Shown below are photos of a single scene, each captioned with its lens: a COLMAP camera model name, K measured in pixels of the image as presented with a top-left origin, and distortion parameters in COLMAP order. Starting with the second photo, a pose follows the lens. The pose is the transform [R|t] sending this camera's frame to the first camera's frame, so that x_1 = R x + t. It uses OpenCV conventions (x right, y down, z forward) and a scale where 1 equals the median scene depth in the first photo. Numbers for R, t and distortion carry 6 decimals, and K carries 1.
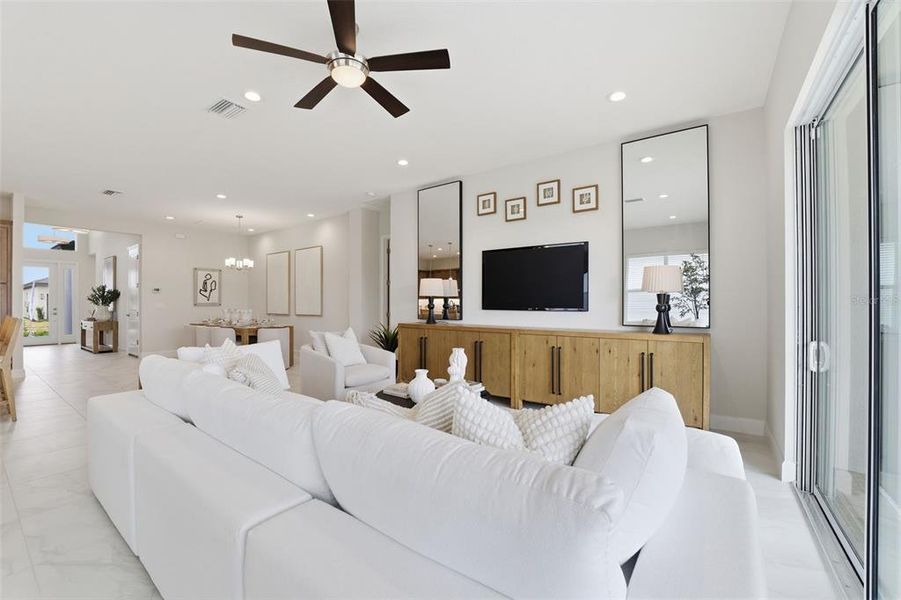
lens RADIAL K [[375.6, 0, 447.3], [0, 375.6, 298.3], [0, 0, 1]] dist [-0.017356, -0.000012]
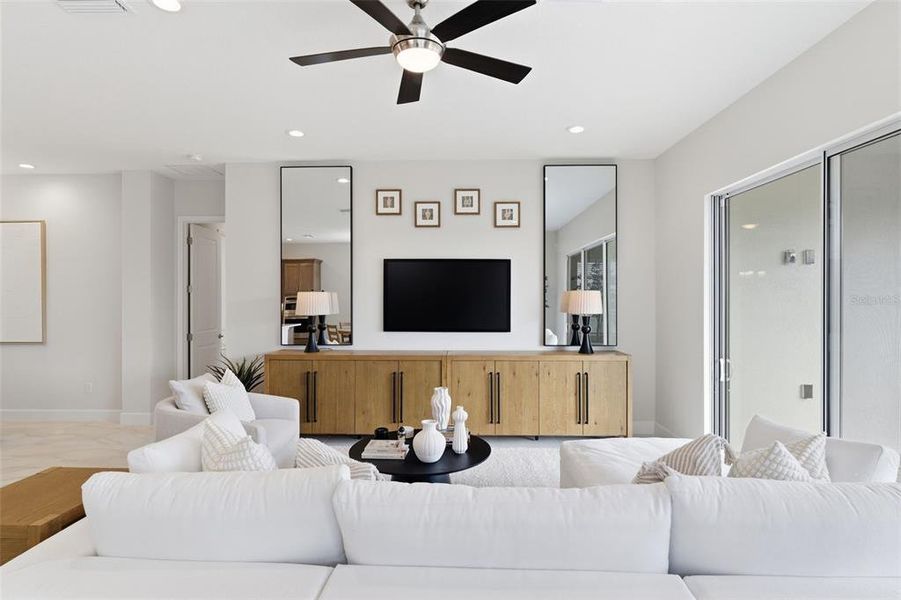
lens RADIAL K [[475.9, 0, 455.8], [0, 475.9, 297.7], [0, 0, 1]] dist [-0.004522, 0.000451]
pose [[0.820685, 0.003115, 0.571373, -0.391955], [-0.007503, 0.999958, 0.005326, -0.052766], [-0.571332, -0.008658, 0.820673, 0.068152]]
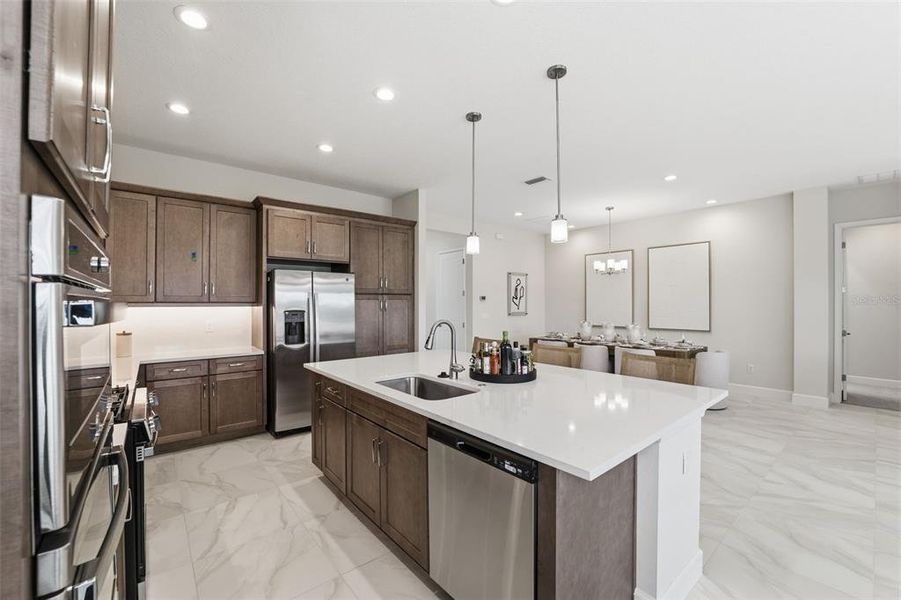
lens RADIAL K [[375.6, 0, 455.6], [0, 375.6, 301.9], [0, 0, 1]] dist [-0.017356, -0.000012]
pose [[0.972542, 0.000515, -0.232729, -1.136602], [0.001040, 0.999978, 0.006559, -0.034015], [0.232727, -0.006621, 0.972520, 0.211532]]
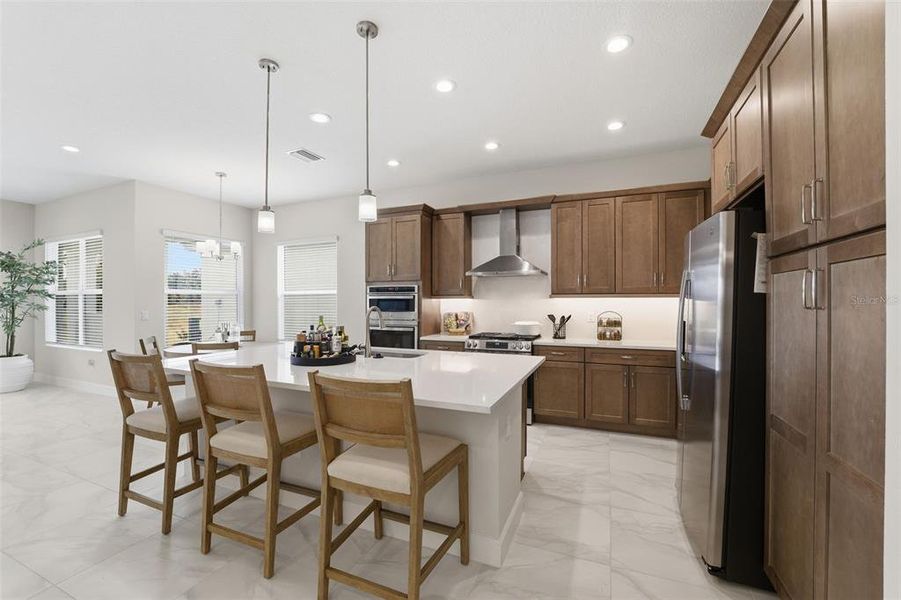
lens RADIAL K [[375.6, 0, 452.4], [0, 375.6, 303.0], [0, 0, 1]] dist [-0.017356, -0.000012]
pose [[-0.973492, 0.004400, -0.228677, -1.267803], [0.005323, 0.999980, -0.003420, -0.007057], [0.228658, -0.004547, -0.973496, 1.448994]]
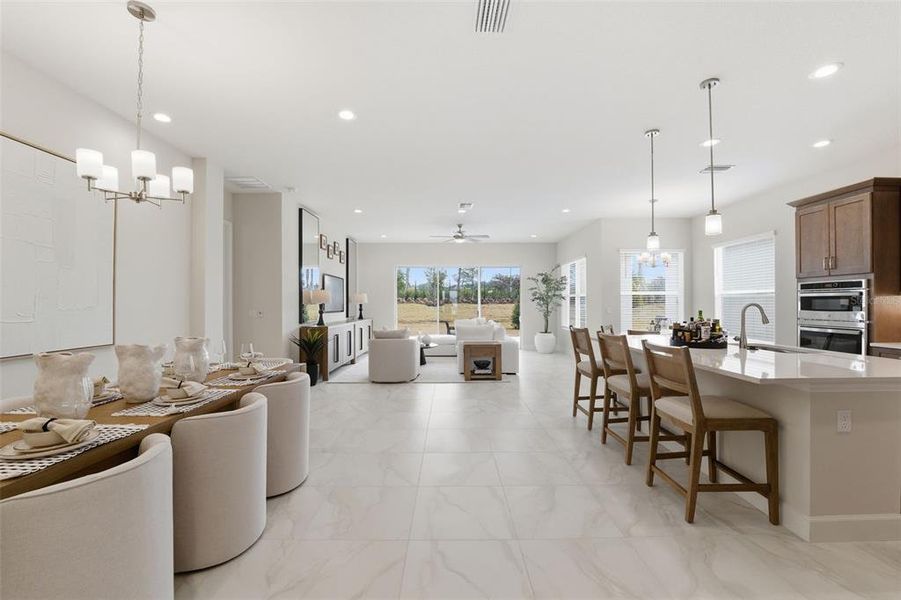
lens RADIAL K [[375.6, 0, 460.5], [0, 375.6, 303.9], [0, 0, 1]] dist [-0.017356, -0.000012]
pose [[-0.624963, 0.001216, 0.780653, -1.490356], [-0.004268, 0.999979, -0.004975, 0.003892], [-0.780642, -0.006441, -0.624945, 1.657910]]
